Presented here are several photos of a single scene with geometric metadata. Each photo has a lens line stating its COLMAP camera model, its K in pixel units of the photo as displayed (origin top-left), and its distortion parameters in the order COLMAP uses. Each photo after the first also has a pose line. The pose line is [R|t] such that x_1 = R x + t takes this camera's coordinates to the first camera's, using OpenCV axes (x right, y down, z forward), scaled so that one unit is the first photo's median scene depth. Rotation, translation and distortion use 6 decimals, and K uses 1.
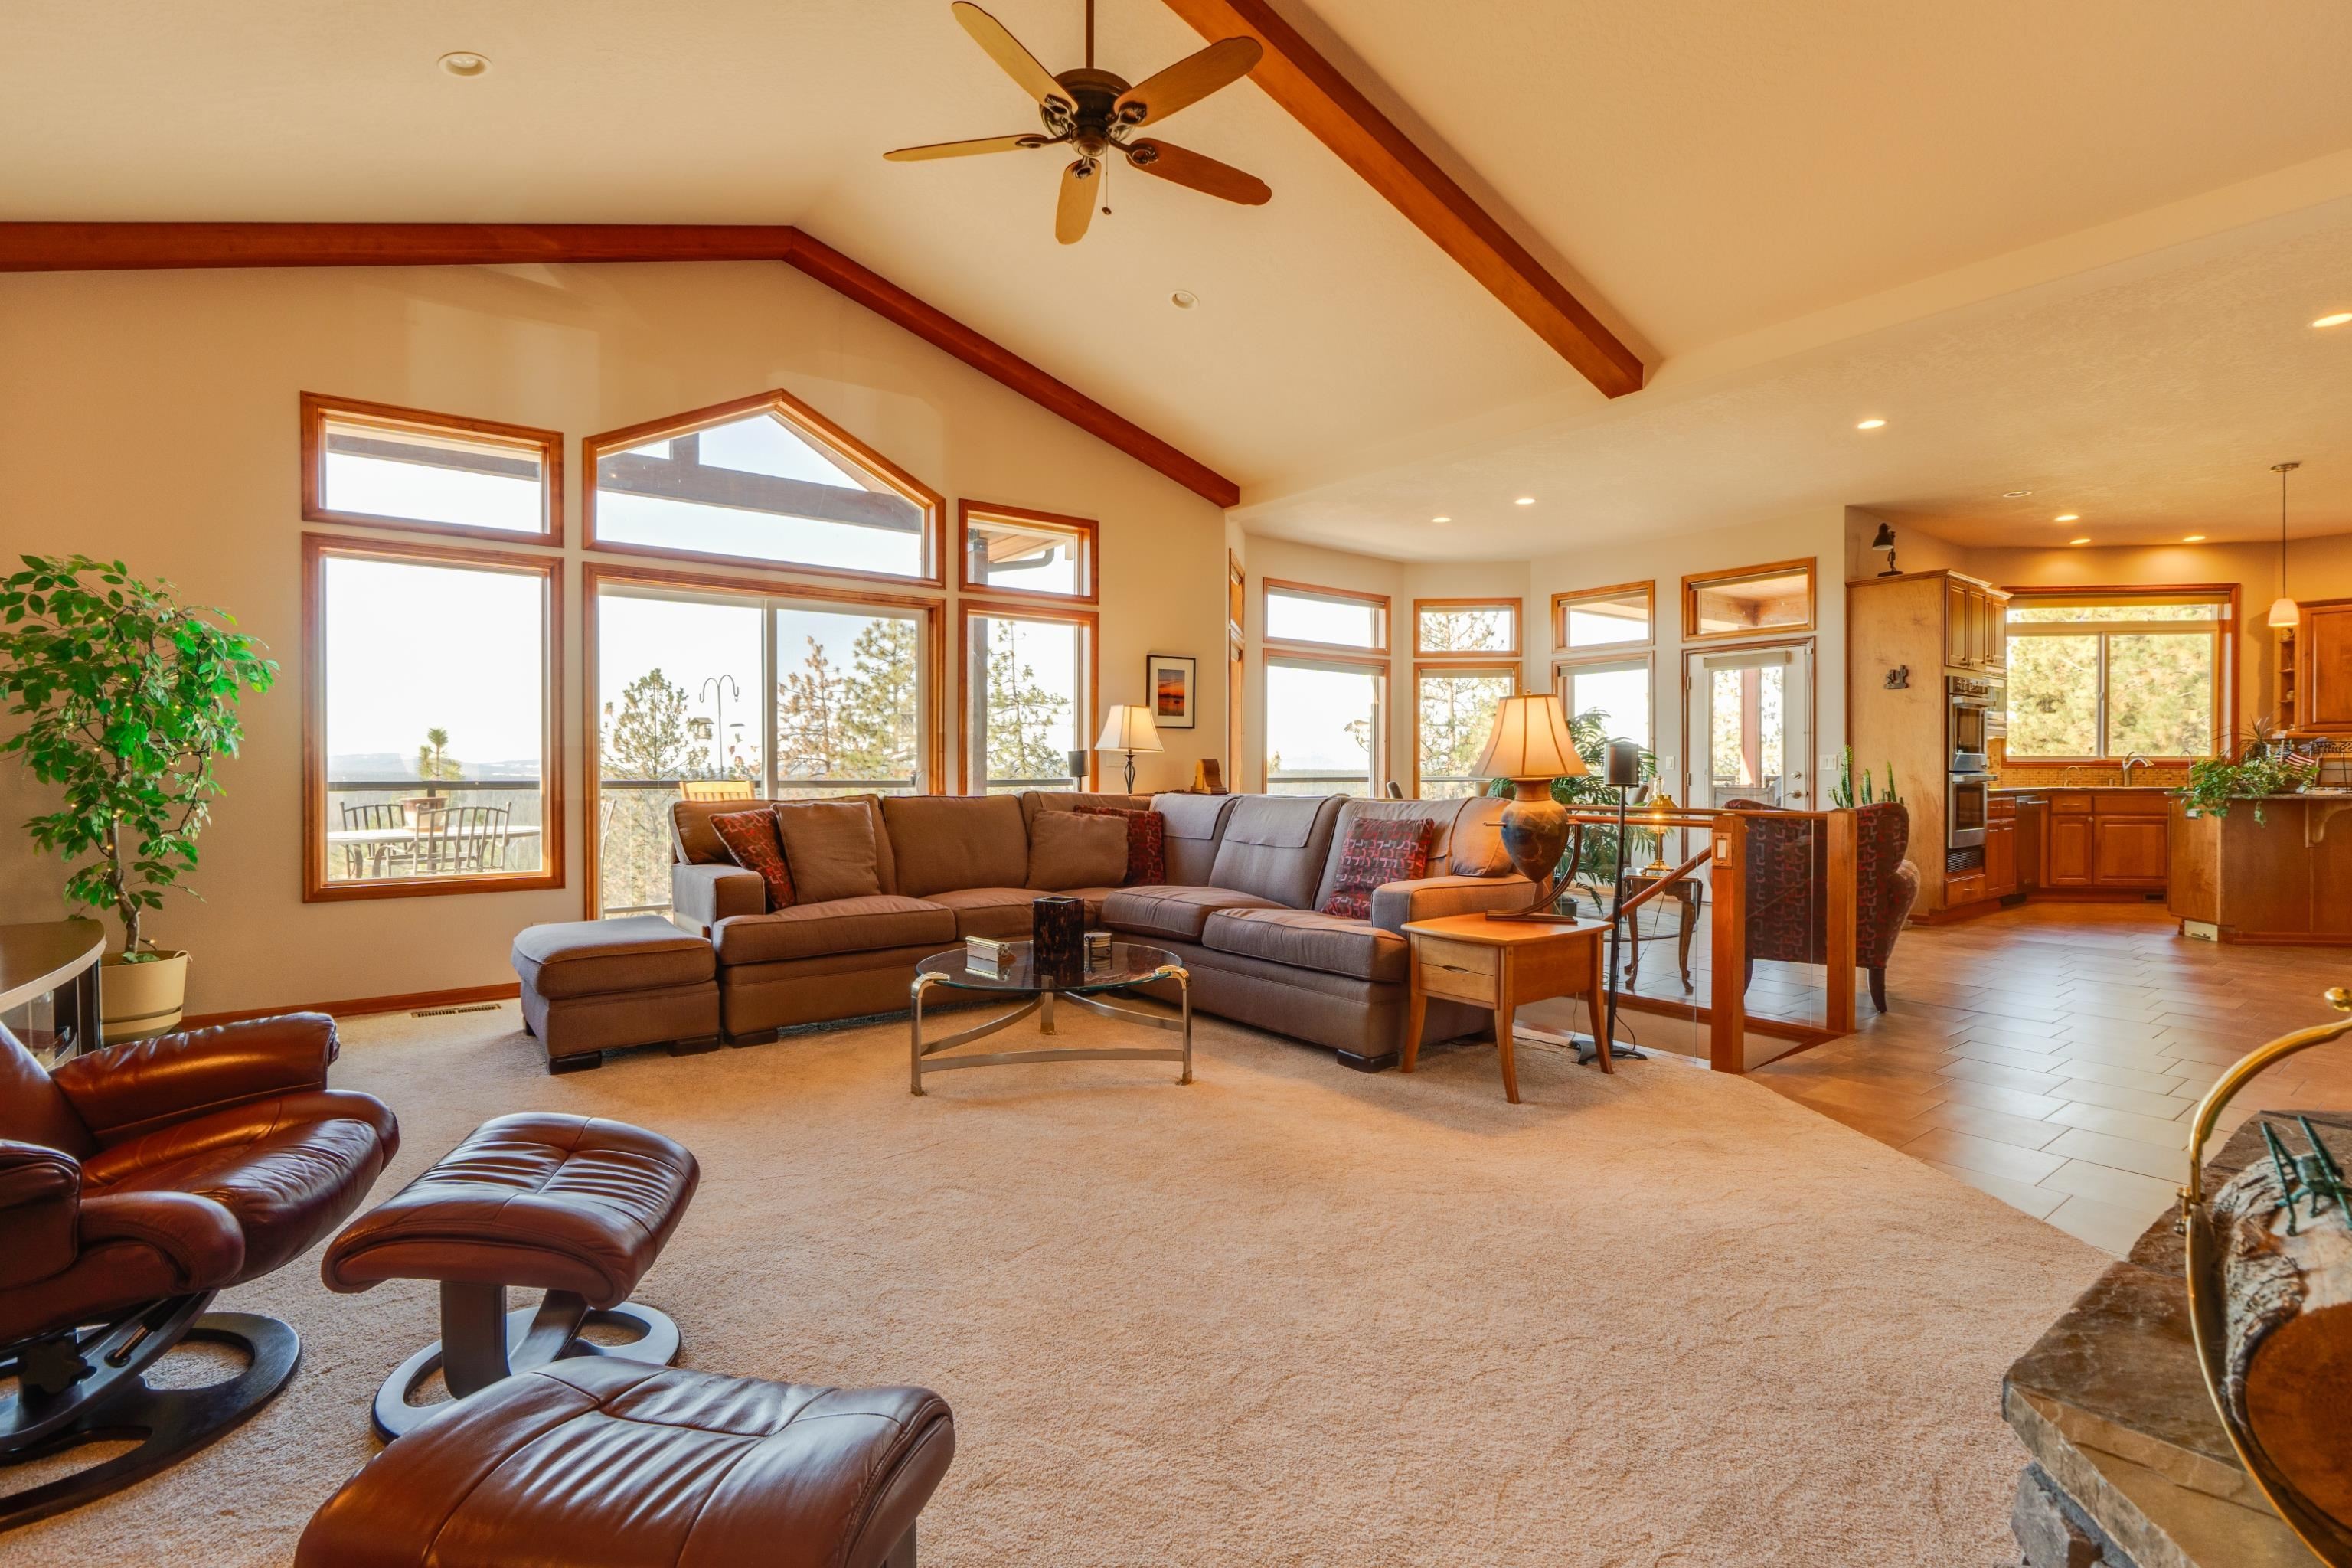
lens RADIAL K [[1070.2, 0, 1176.0], [0, 1070.2, 784.0], [0, 0, 1]] dist [-0.015379, 0.000015]
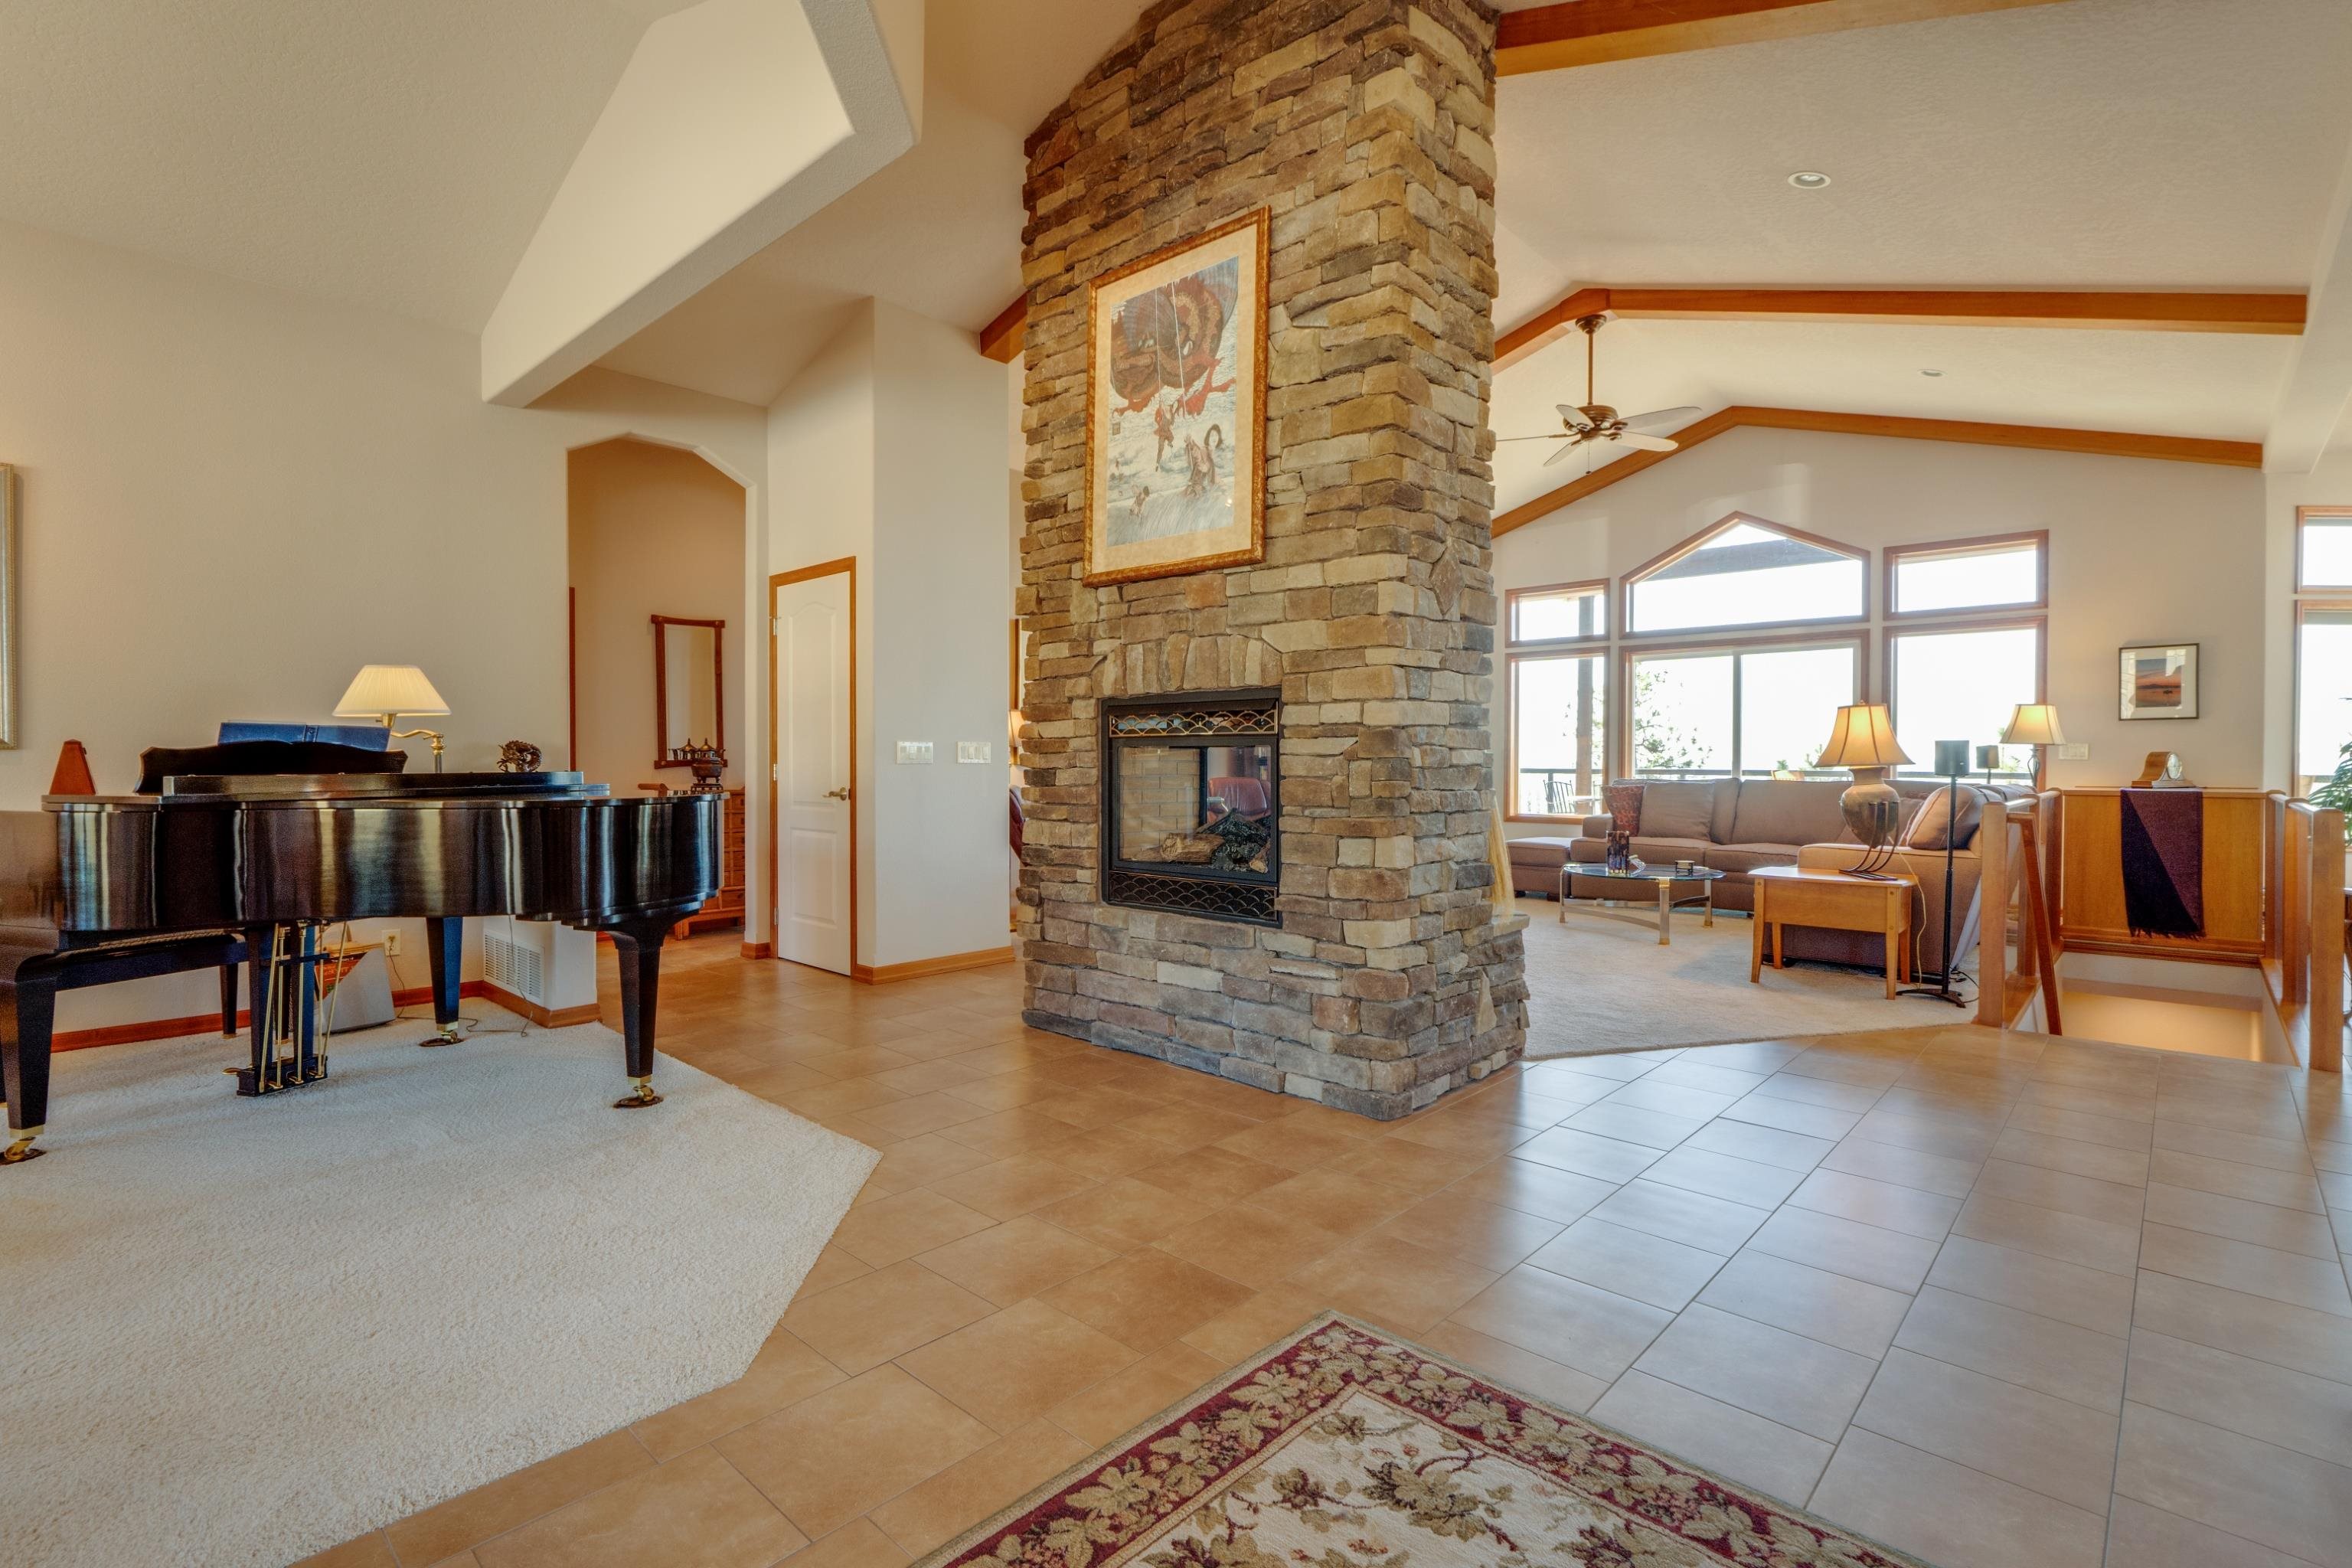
lens RADIAL K [[1077.1, 0, 1176.0], [0, 1077.1, 784.0], [0, 0, 1]] dist [-0.010379, -0.000494]
pose [[0.184220, 0.027591, -0.982498, 0.886538], [-0.009741, 0.999608, 0.026245, -0.012073], [0.982837, 0.004735, 0.184417, -0.059772]]
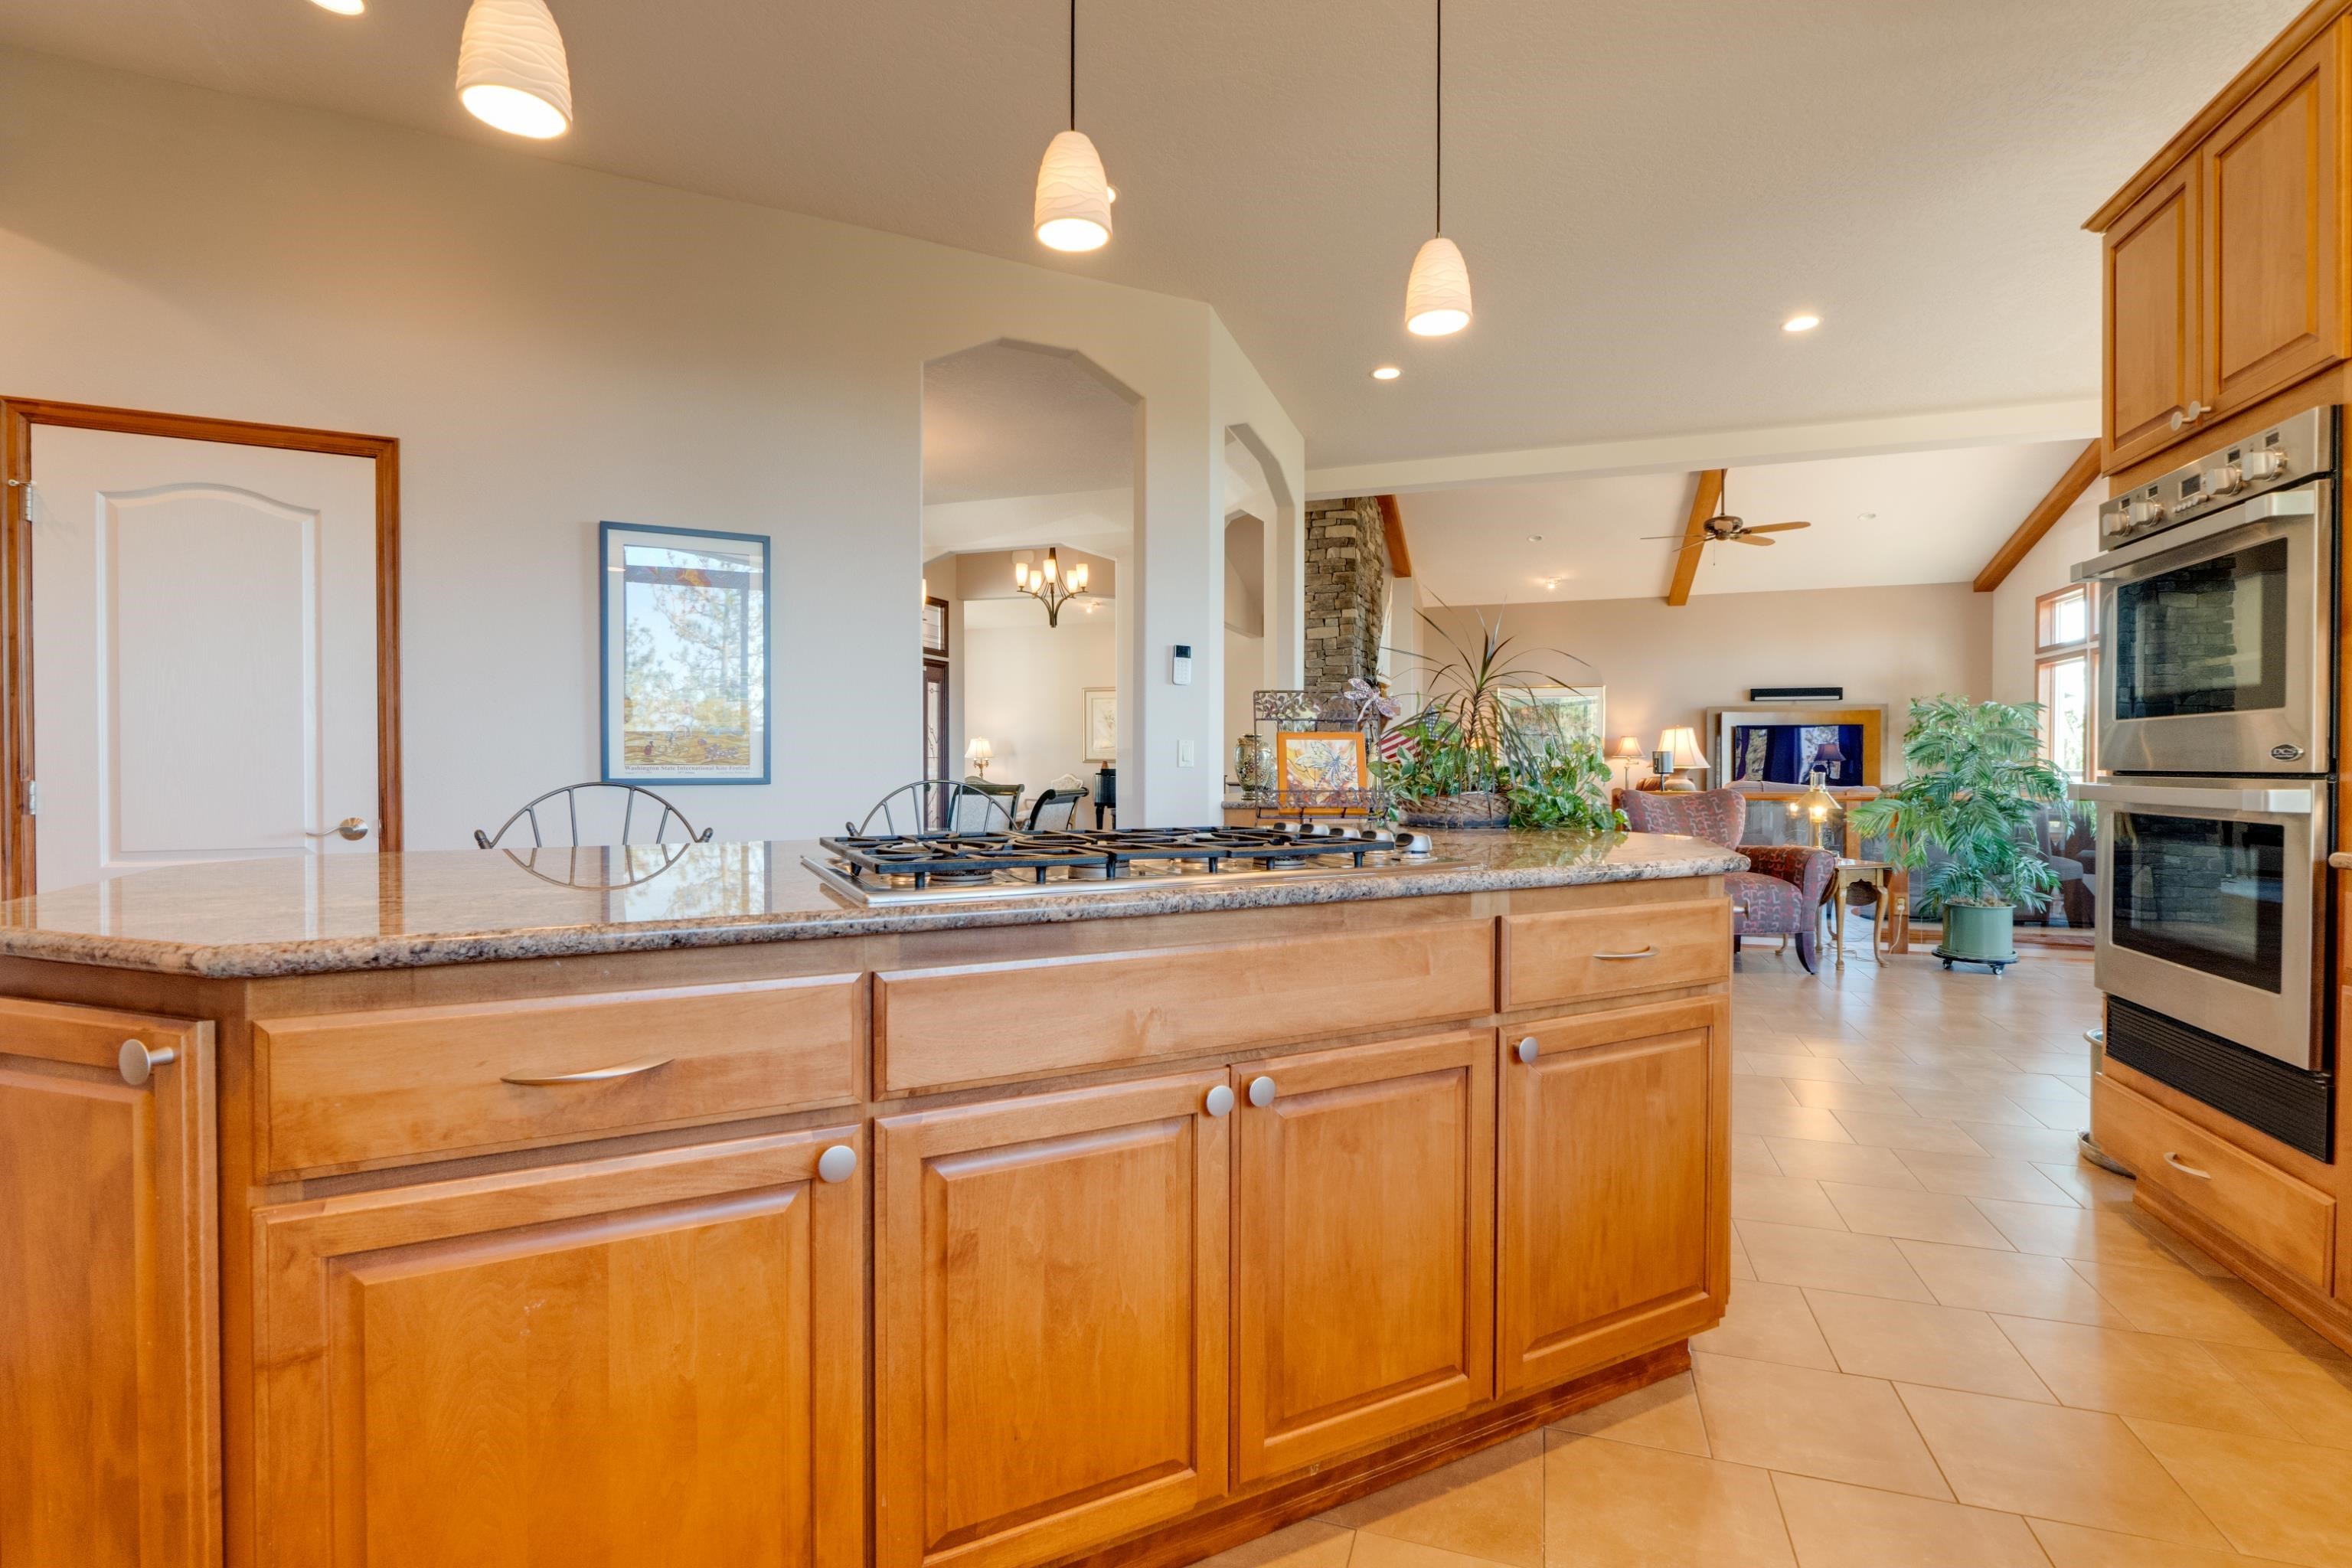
lens RADIAL K [[1019.2, 0, 1176.0], [0, 1019.2, 784.0], [0, 0, 1]] dist [-0.011603, 0.000065]
pose [[-0.832432, 0.013653, -0.553959, 1.332247], [-0.000313, 0.999685, 0.025110, -0.018095], [0.554127, 0.021076, -0.832165, 1.255825]]
